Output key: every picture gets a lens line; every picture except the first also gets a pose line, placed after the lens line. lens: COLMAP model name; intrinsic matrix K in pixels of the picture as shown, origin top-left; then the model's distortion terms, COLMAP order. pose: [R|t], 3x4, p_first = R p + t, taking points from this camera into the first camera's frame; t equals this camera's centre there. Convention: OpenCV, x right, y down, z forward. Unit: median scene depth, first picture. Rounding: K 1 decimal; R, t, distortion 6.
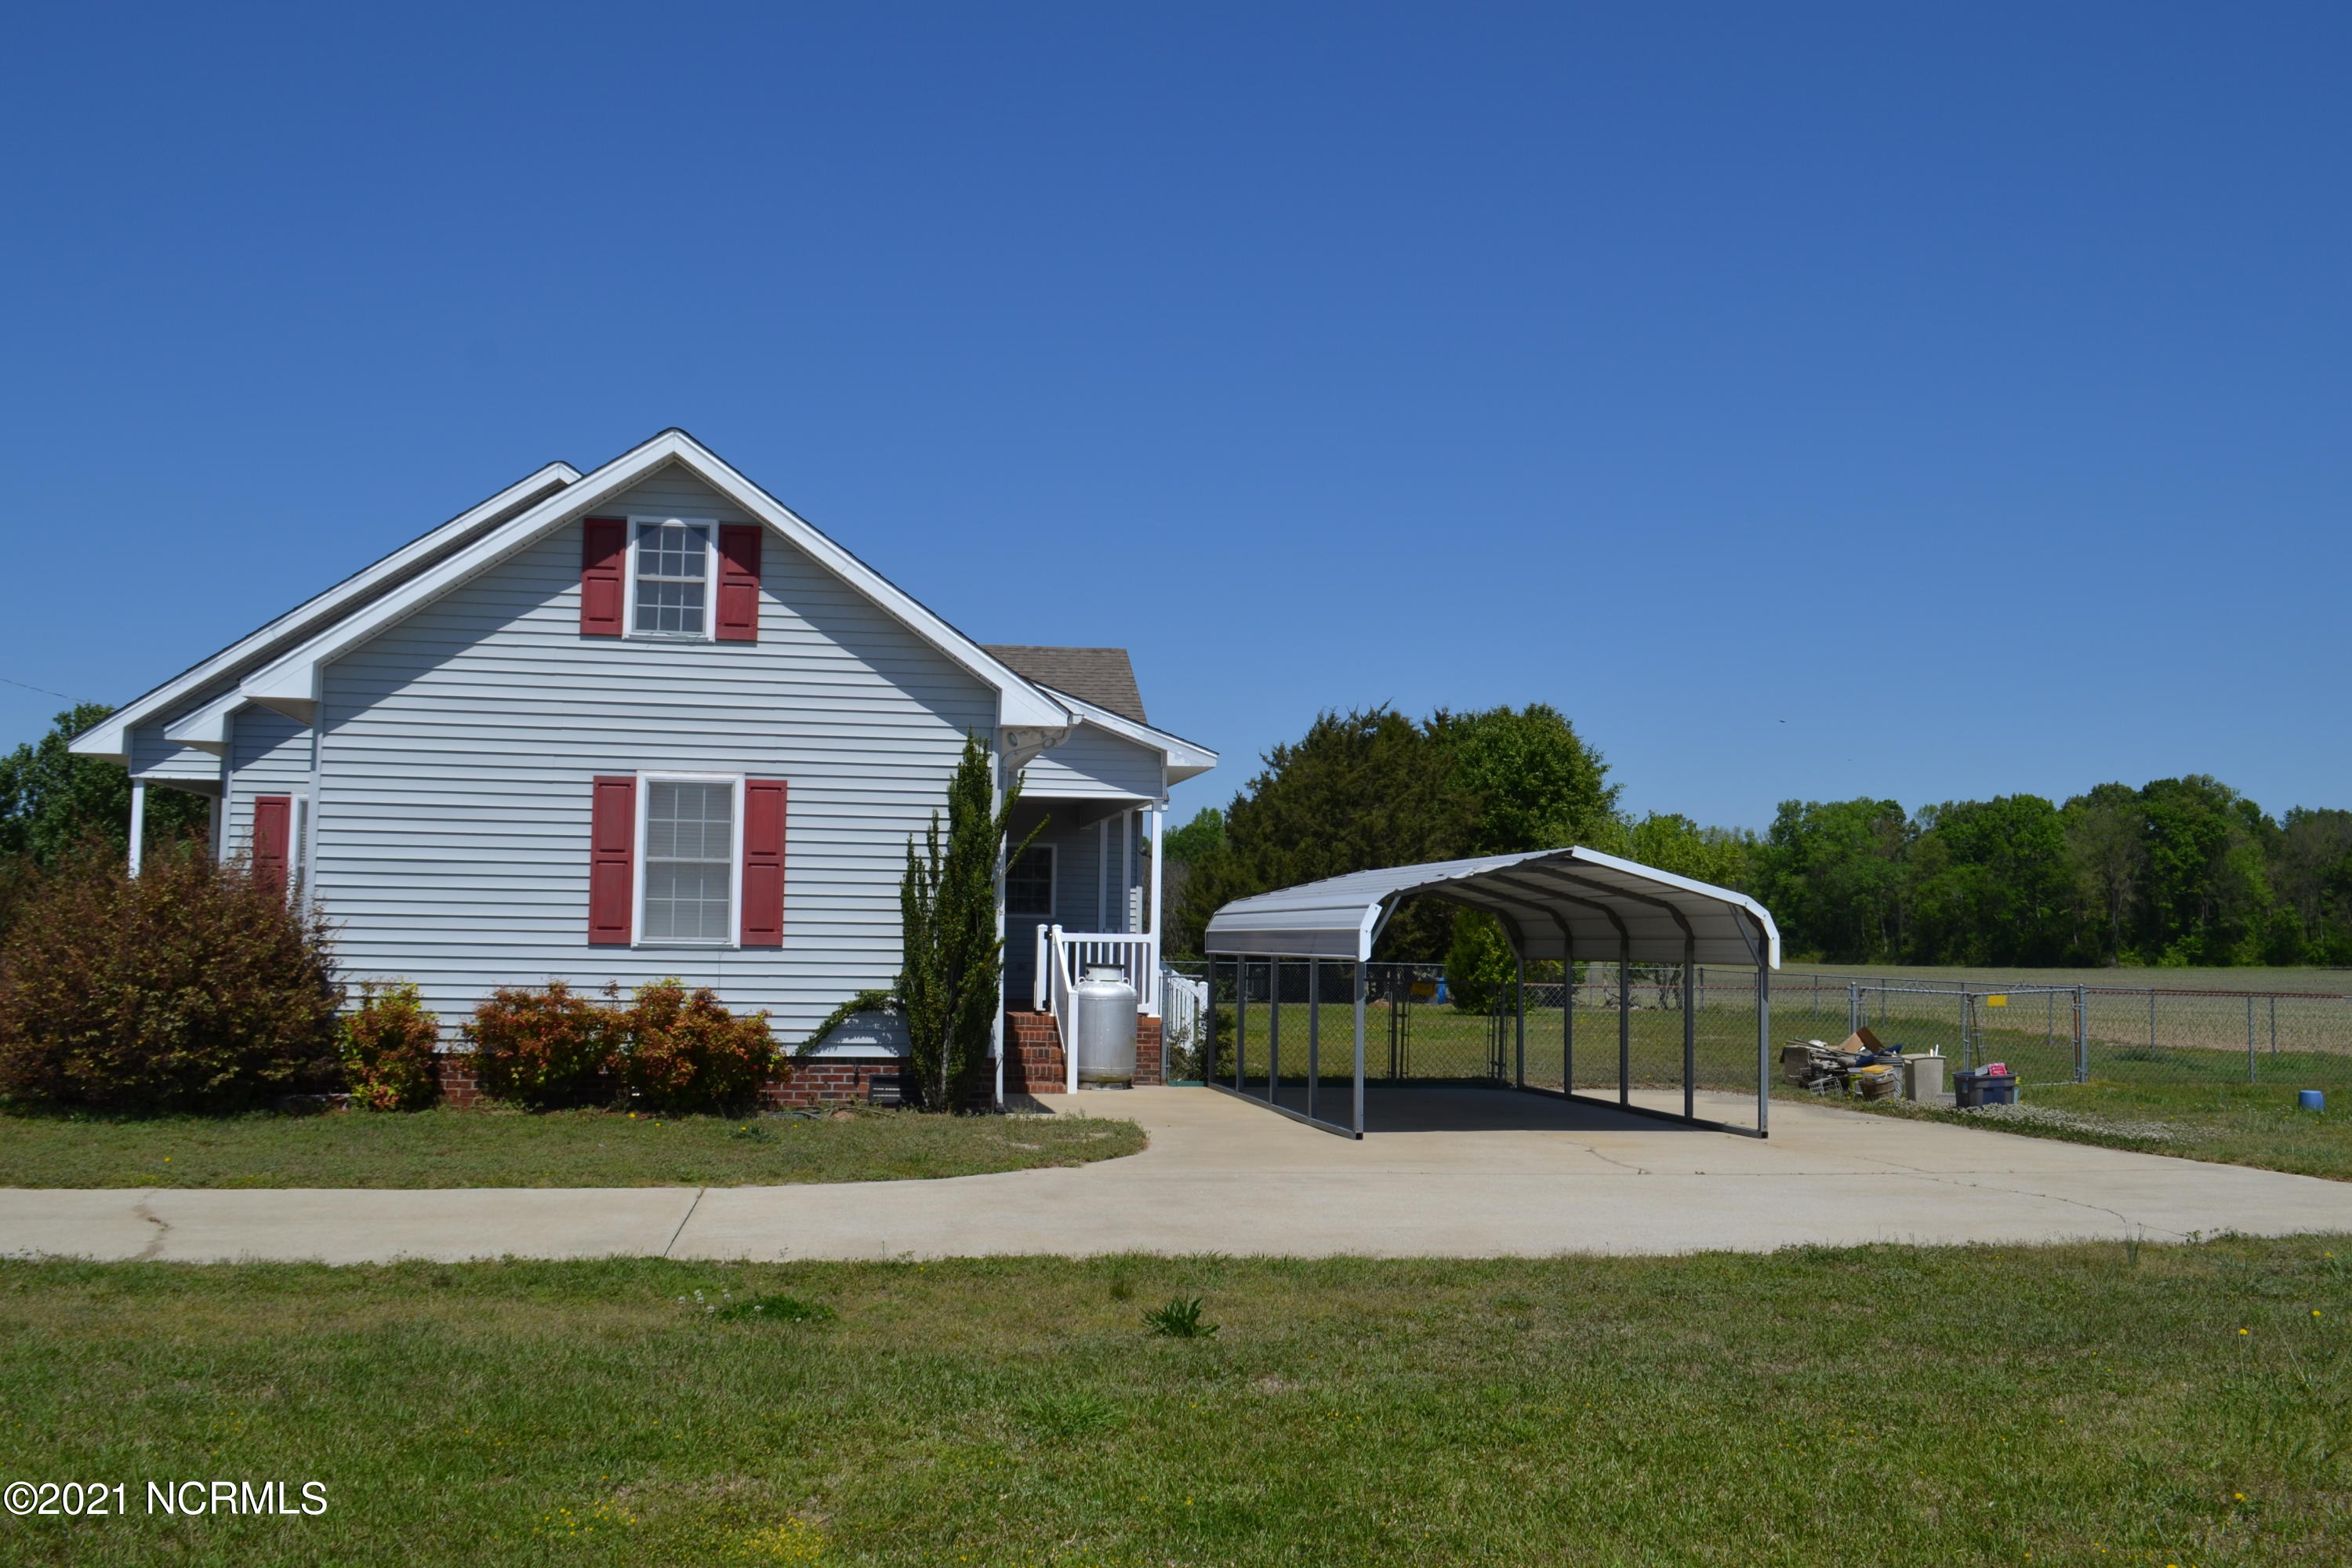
lens RADIAL K [[2027.4, 0, 1176.0], [0, 2027.4, 784.0], [0, 0, 1]] dist [-0.102093, 0.002430]
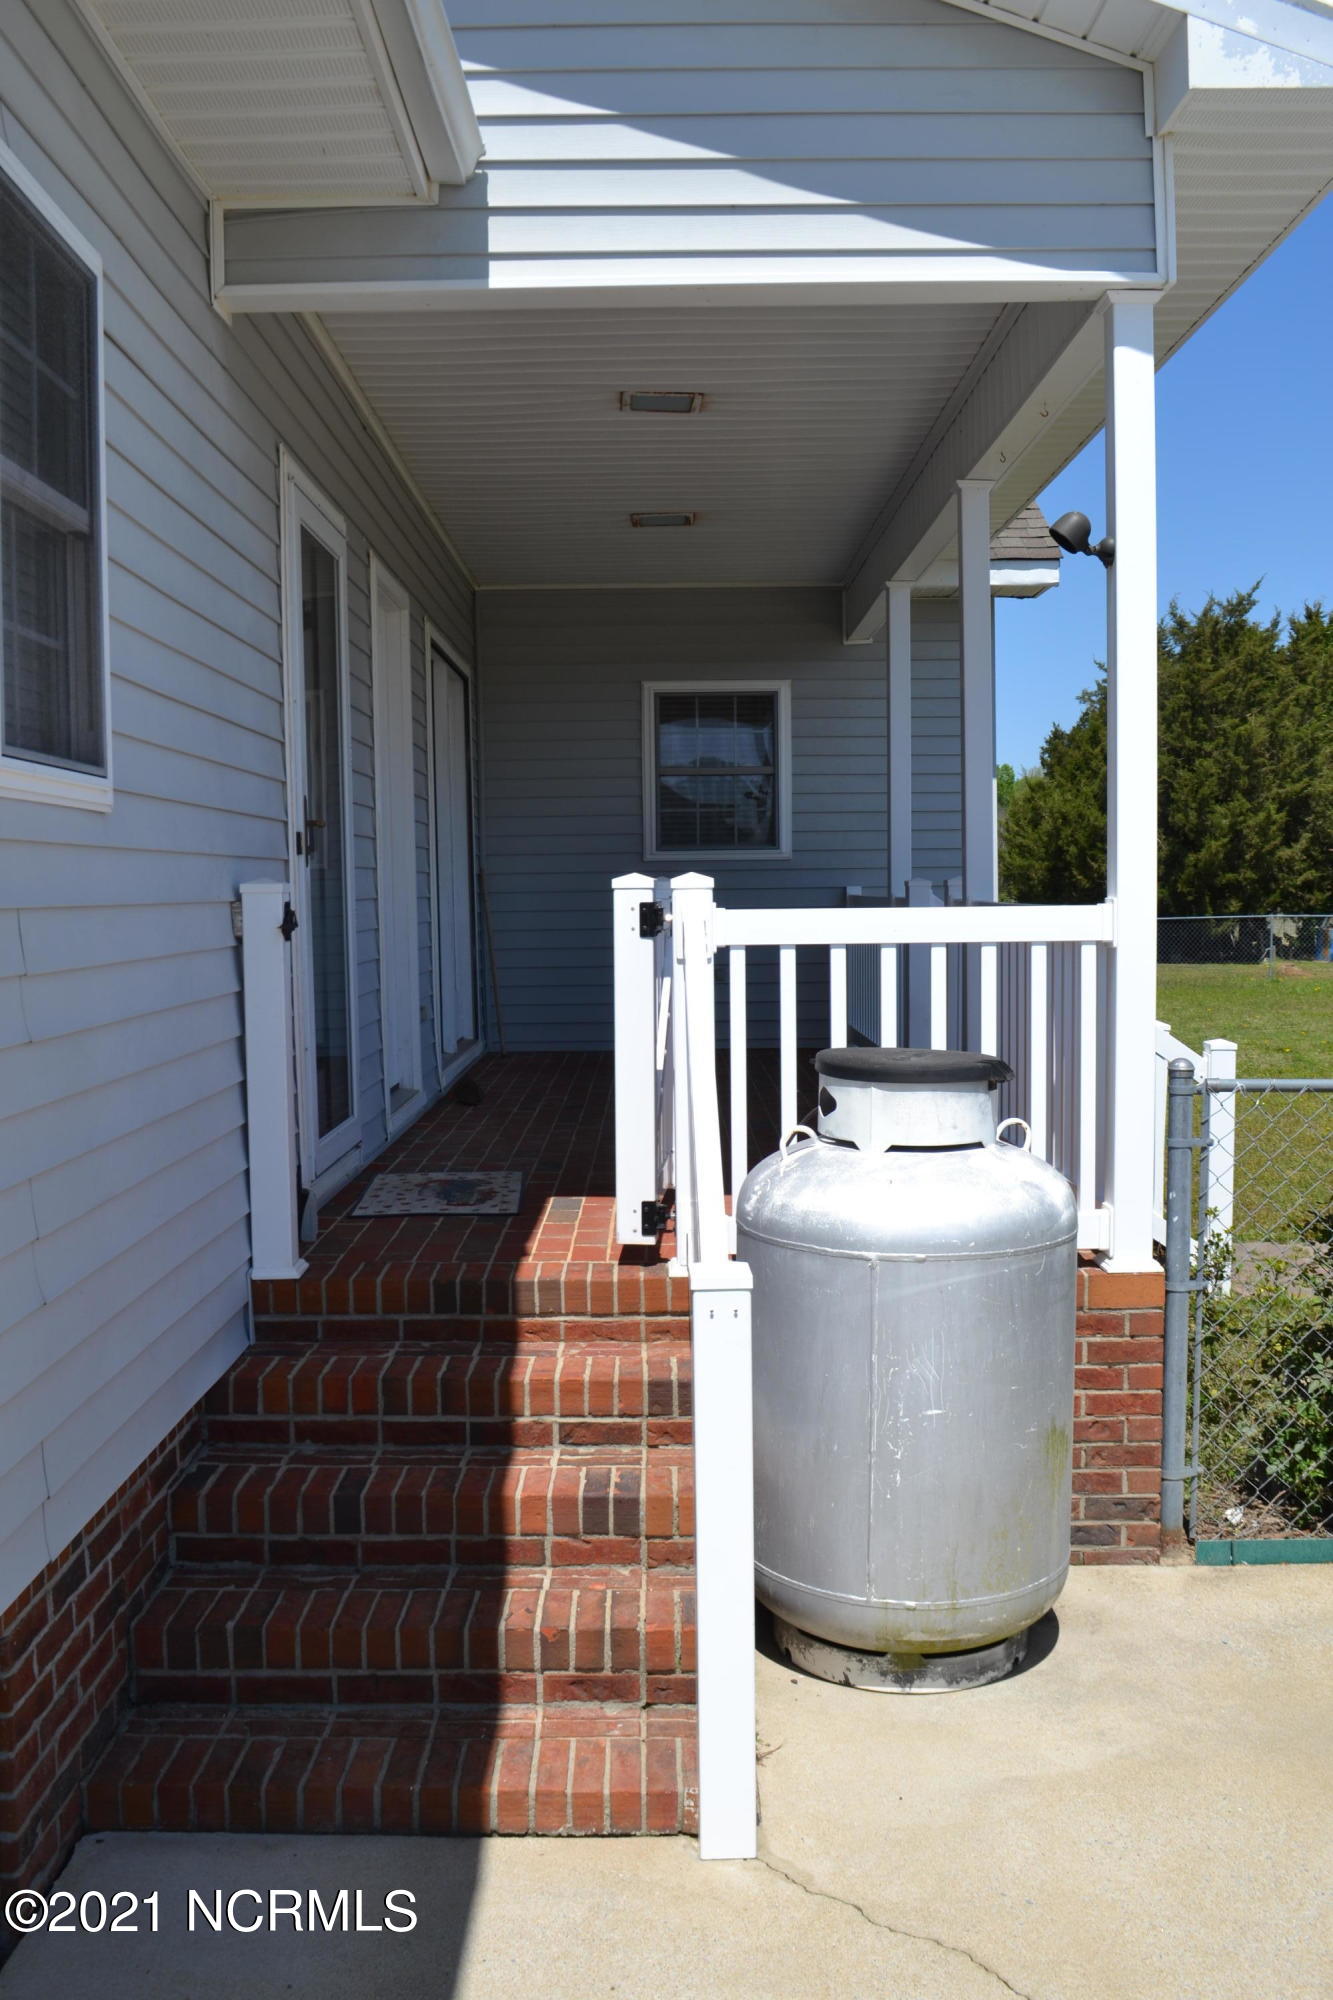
lens RADIAL K [[1724.0, 0, 666.5], [0, 1724.0, 1000.0], [0, 0, 1]] dist [-0.102093, 0.002430]
pose [[0.984449, -0.014318, -0.175084, -0.037895], [0.038961, 0.989647, 0.138135, 0.075984], [0.171293, -0.142809, 0.974815, 1.082559]]
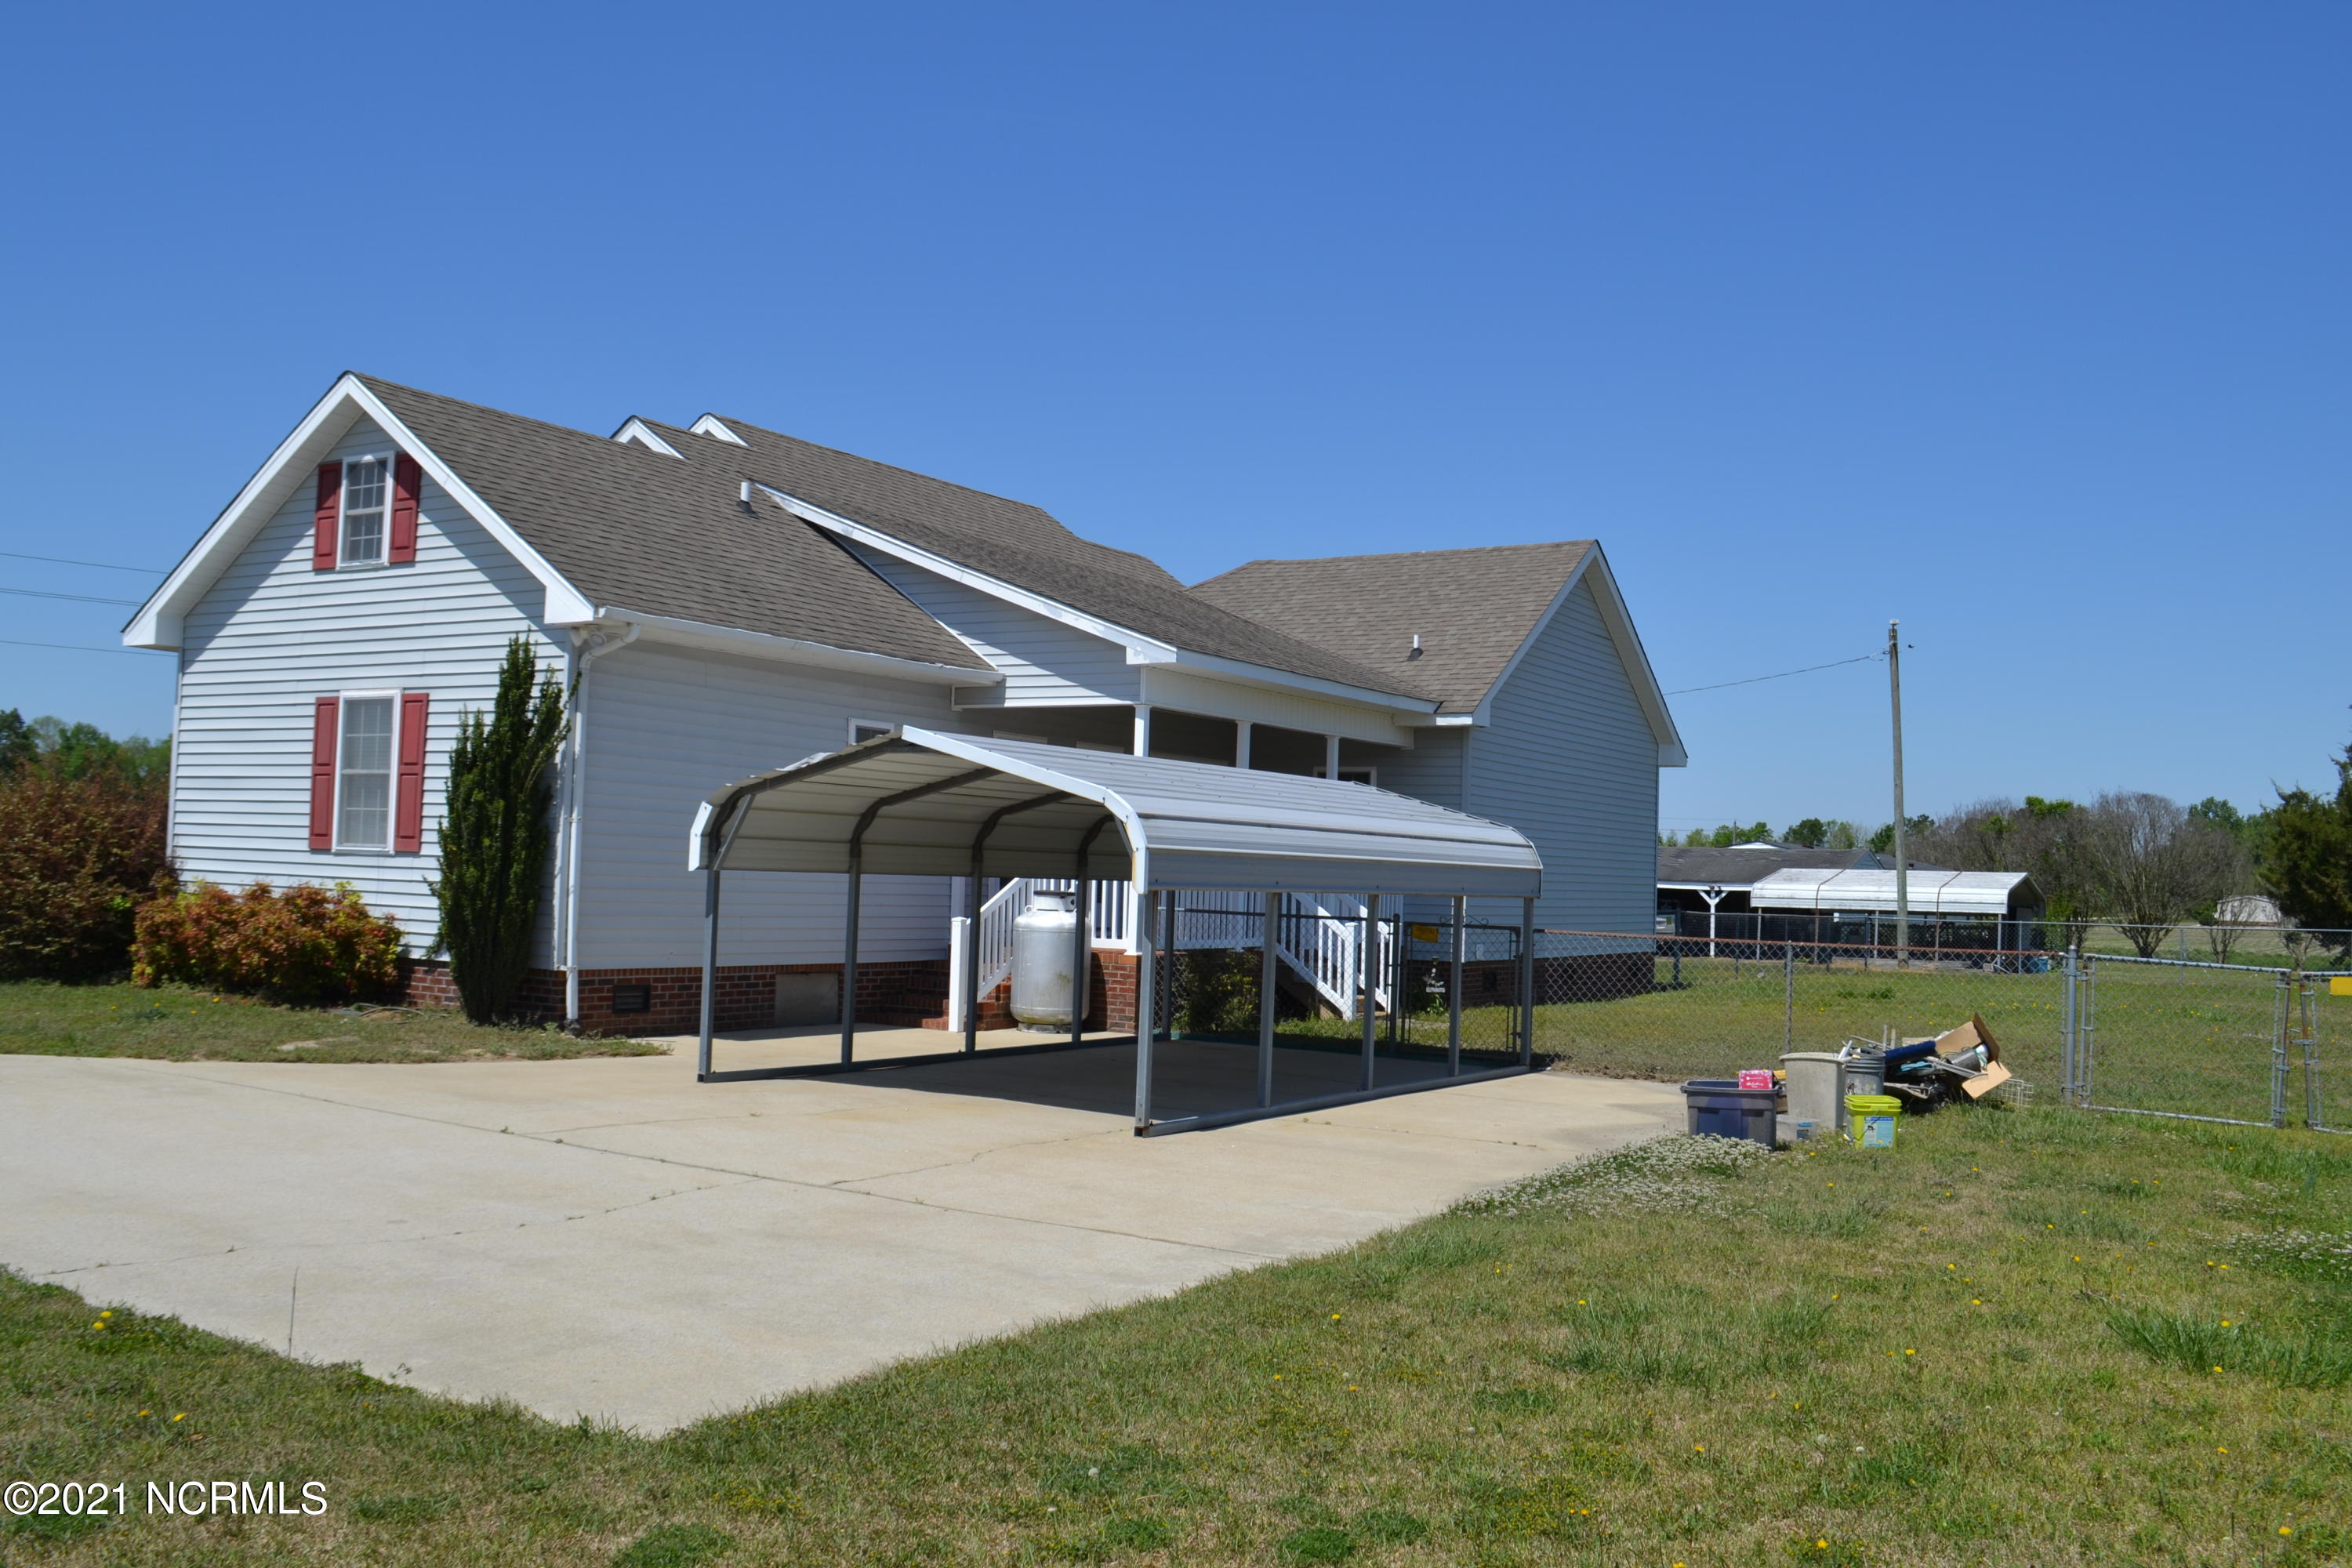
lens RADIAL K [[2027.4, 0, 1176.0], [0, 2027.4, 784.0], [0, 0, 1]] dist [-0.102093, 0.002430]
pose [[0.756217, -0.018945, -0.654047, 0.767243], [0.029751, 0.999543, 0.005446, 0.050688], [0.653645, -0.023577, 0.756434, 0.474730]]
